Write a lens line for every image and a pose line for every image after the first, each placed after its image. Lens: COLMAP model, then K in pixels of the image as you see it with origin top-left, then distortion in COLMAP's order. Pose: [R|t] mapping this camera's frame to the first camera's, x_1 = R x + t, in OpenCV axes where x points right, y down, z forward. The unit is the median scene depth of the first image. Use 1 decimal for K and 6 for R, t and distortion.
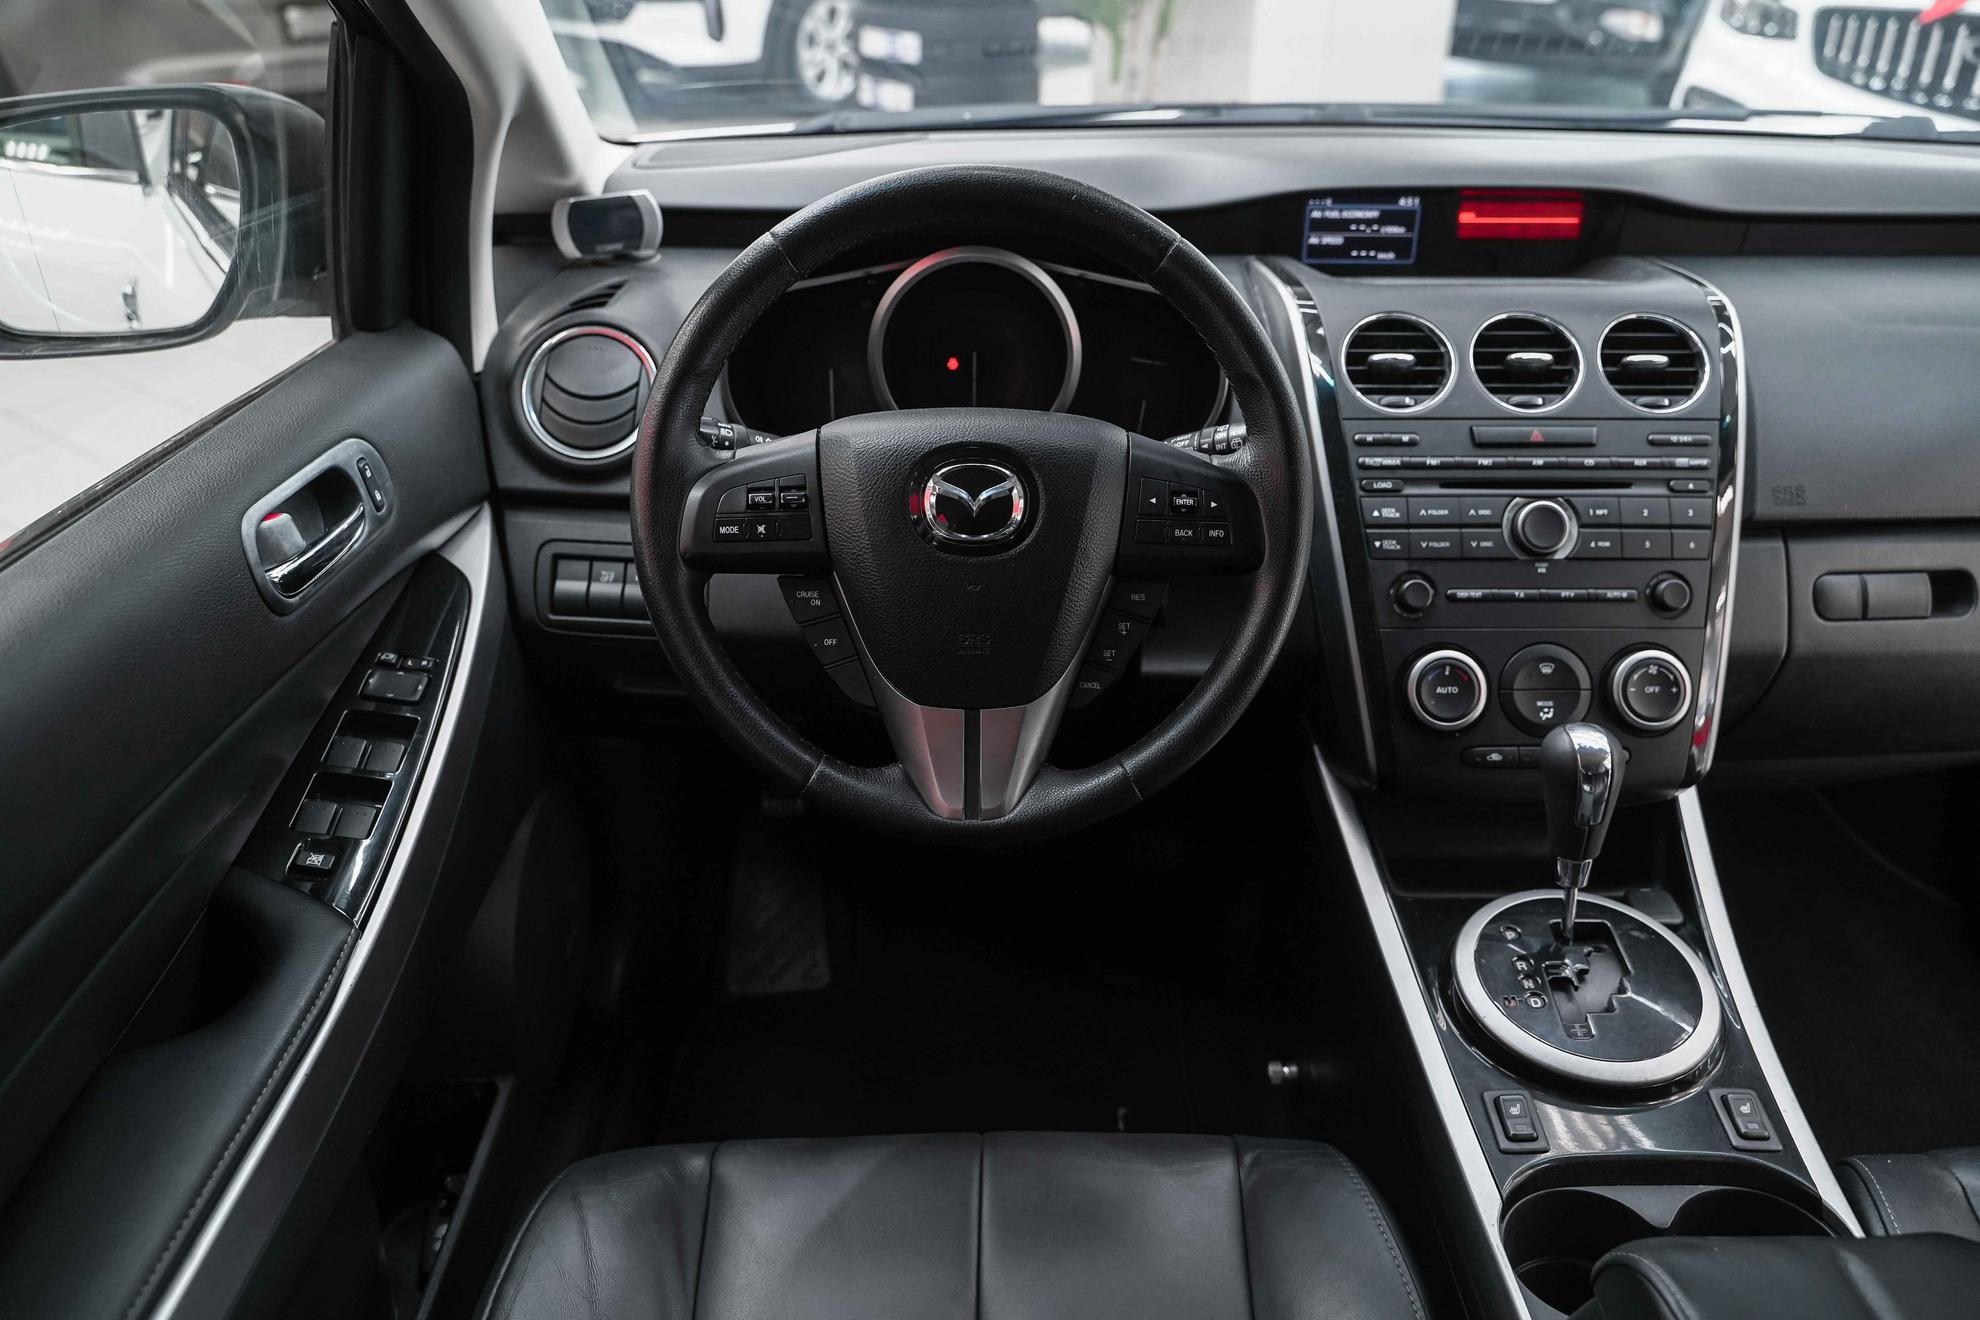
lens RADIAL K [[1554.1, 0, 1001.0], [0, 1554.1, 647.6], [0, 0, 1]] dist [-0.010534, 0.000263]
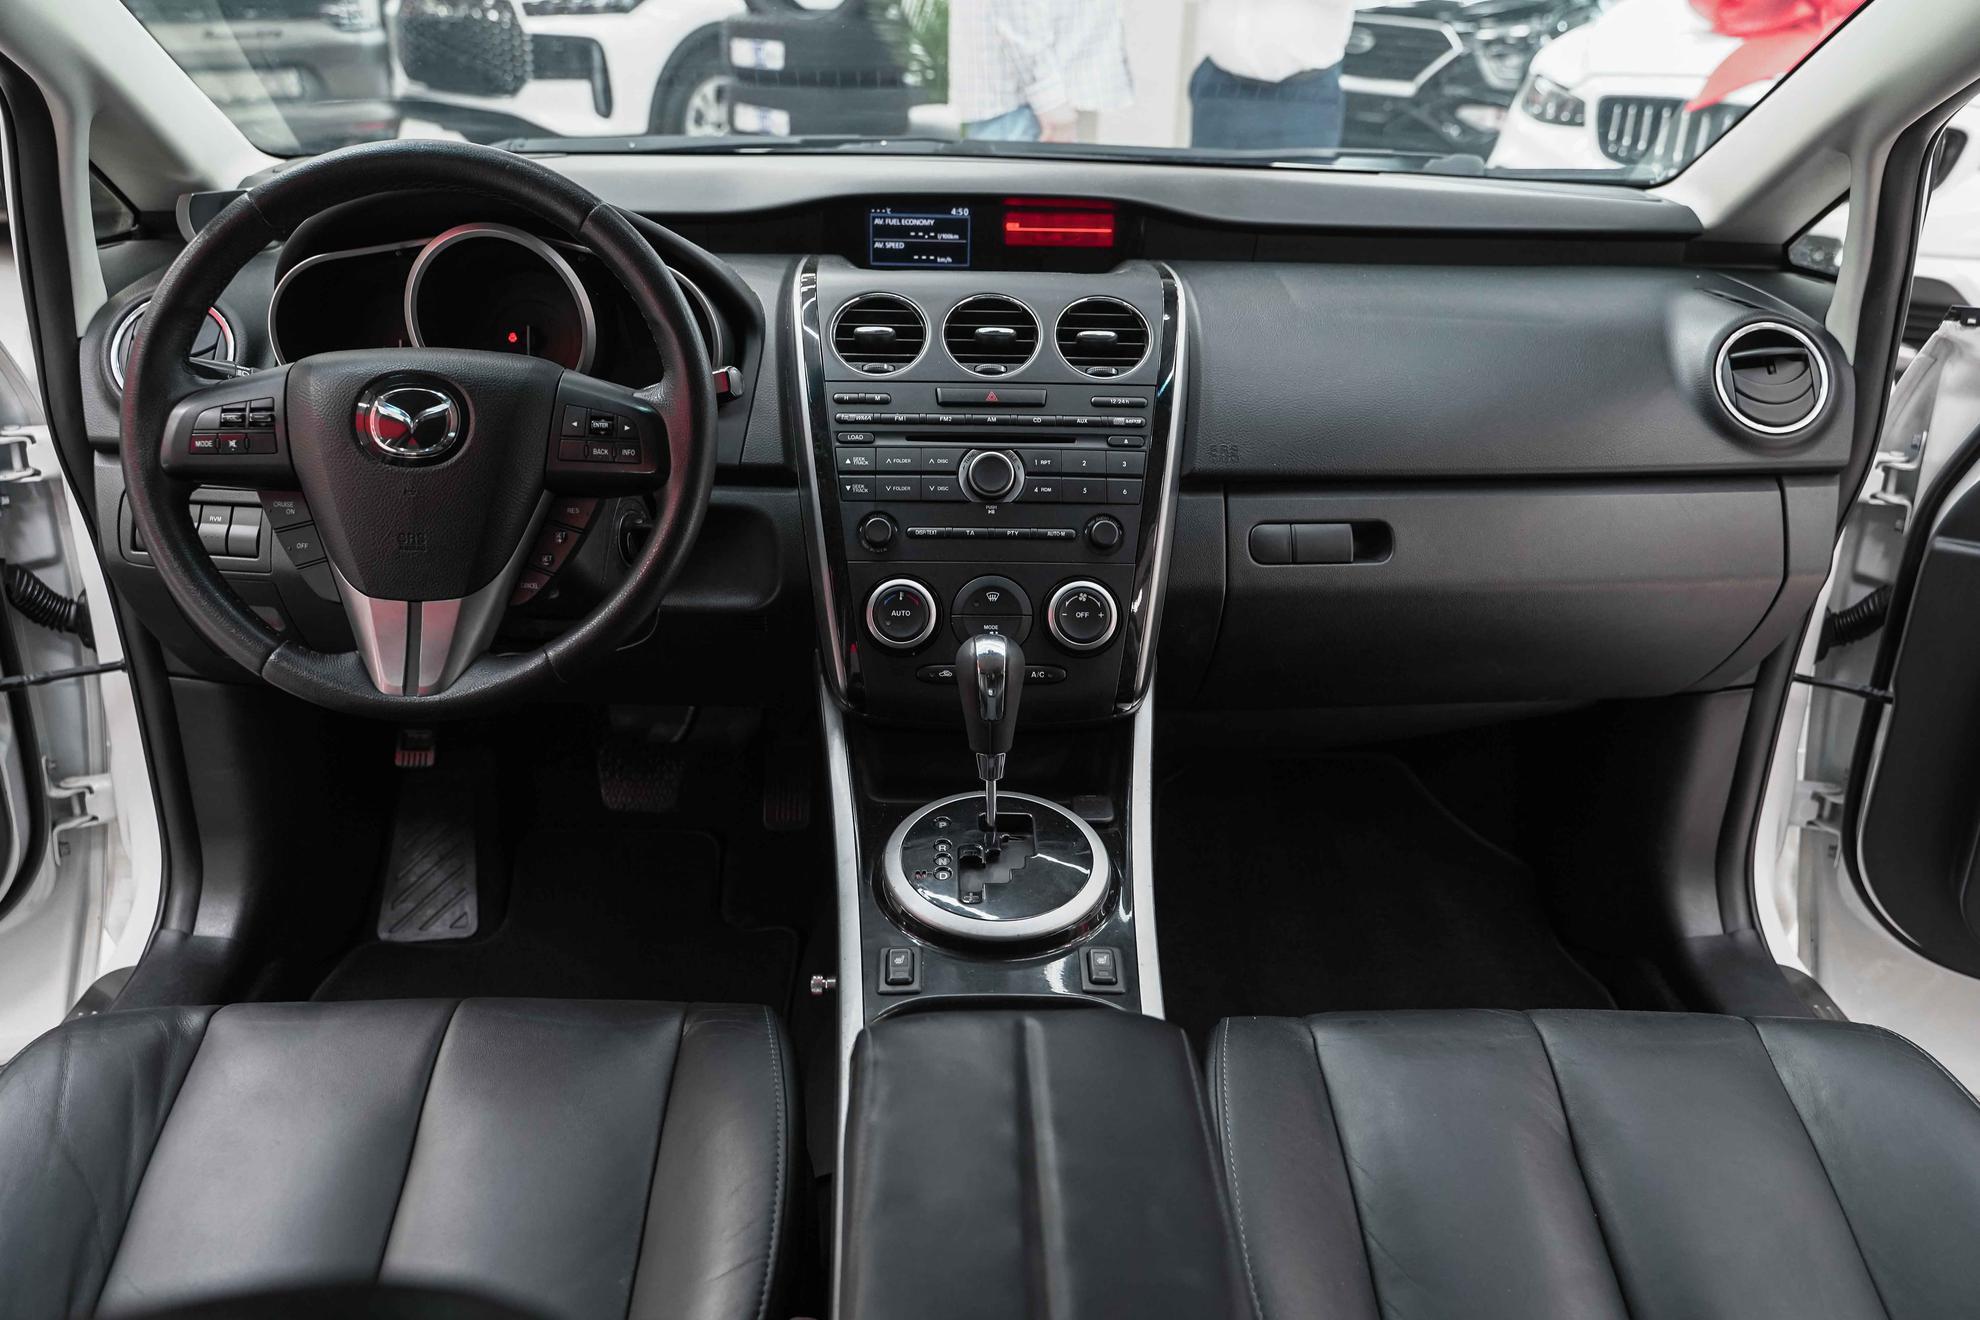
lens RADIAL K [[1554.1, 0, 1001.0], [0, 1554.1, 647.6], [0, 0, 1]] dist [-0.010534, 0.000263]
pose [[0.999479, 0.007713, 0.031336, 0.317234], [-0.005954, 0.998420, -0.055873, 0.113086], [-0.031718, 0.055658, 0.997946, -0.136675]]
